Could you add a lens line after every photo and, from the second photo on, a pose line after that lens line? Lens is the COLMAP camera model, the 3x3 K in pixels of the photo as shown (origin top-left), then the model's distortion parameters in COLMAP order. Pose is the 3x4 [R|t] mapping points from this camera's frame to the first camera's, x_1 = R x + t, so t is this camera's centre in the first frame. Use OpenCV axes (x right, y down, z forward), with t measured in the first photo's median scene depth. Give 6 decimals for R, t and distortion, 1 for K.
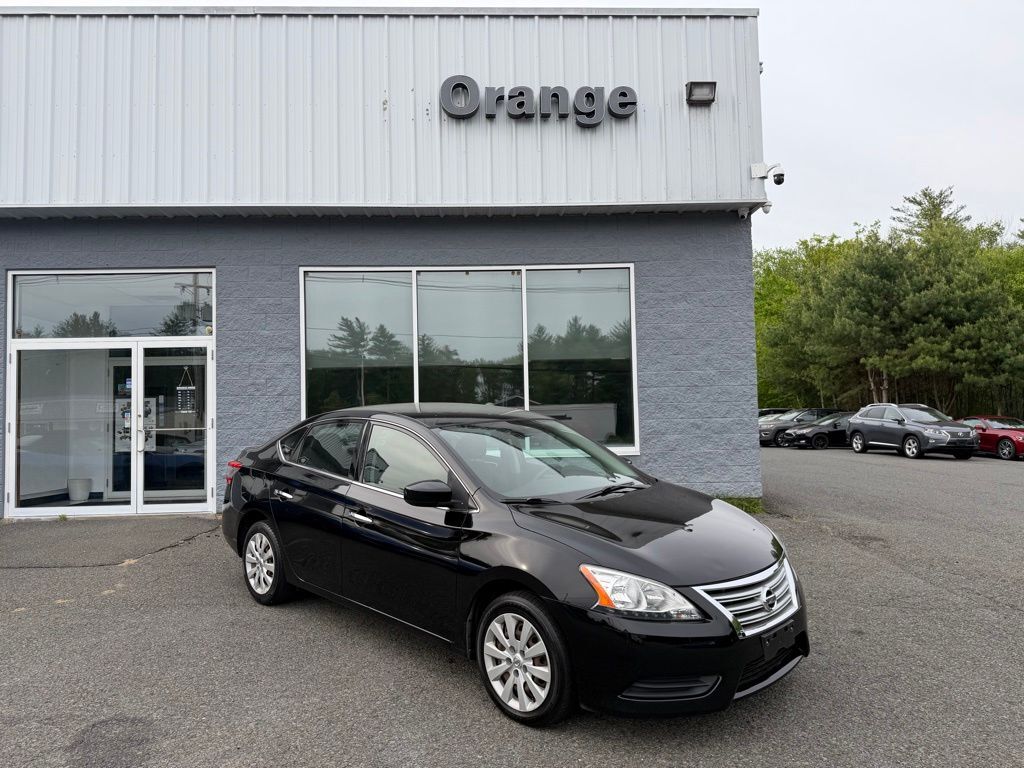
lens RADIAL K [[721.2, 0, 515.0], [0, 721.2, 388.3], [0, 0, 1]] dist [0.048261, -0.056571]
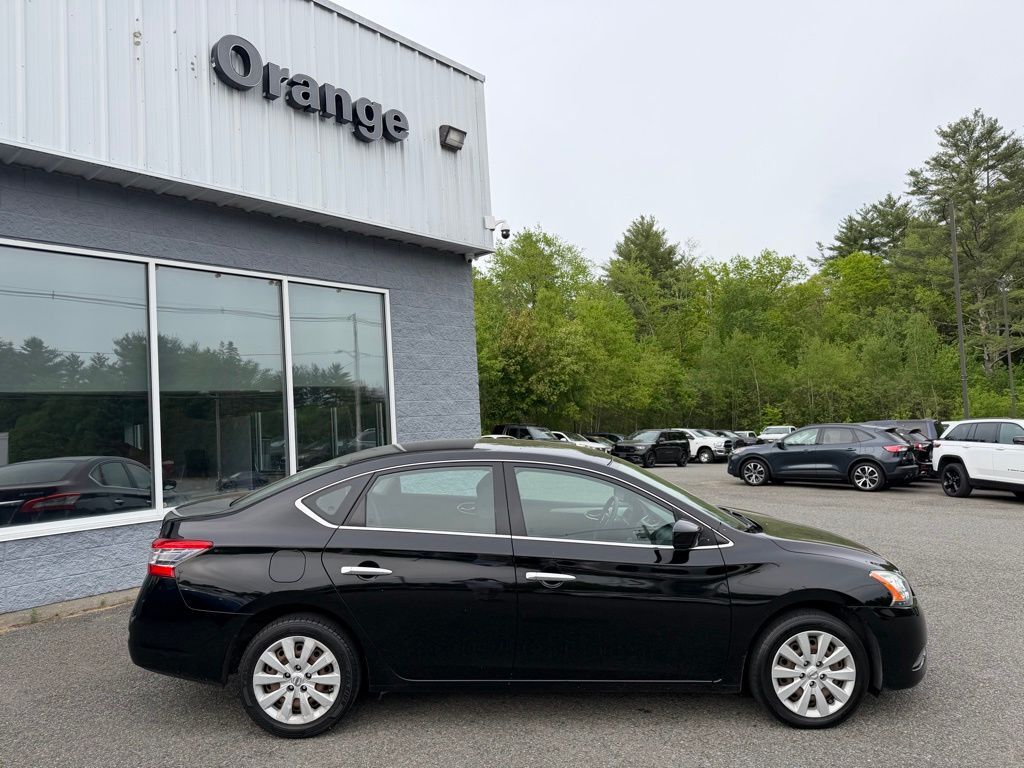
lens RADIAL K [[721.2, 0, 517.6], [0, 721.2, 384.3], [0, 0, 1]] dist [0.048261, -0.056571]
pose [[0.684407, 0.021844, 0.728773, -0.435592], [0.006695, 0.999321, -0.036241, -0.009200], [-0.729070, 0.029683, 0.683796, 0.218802]]
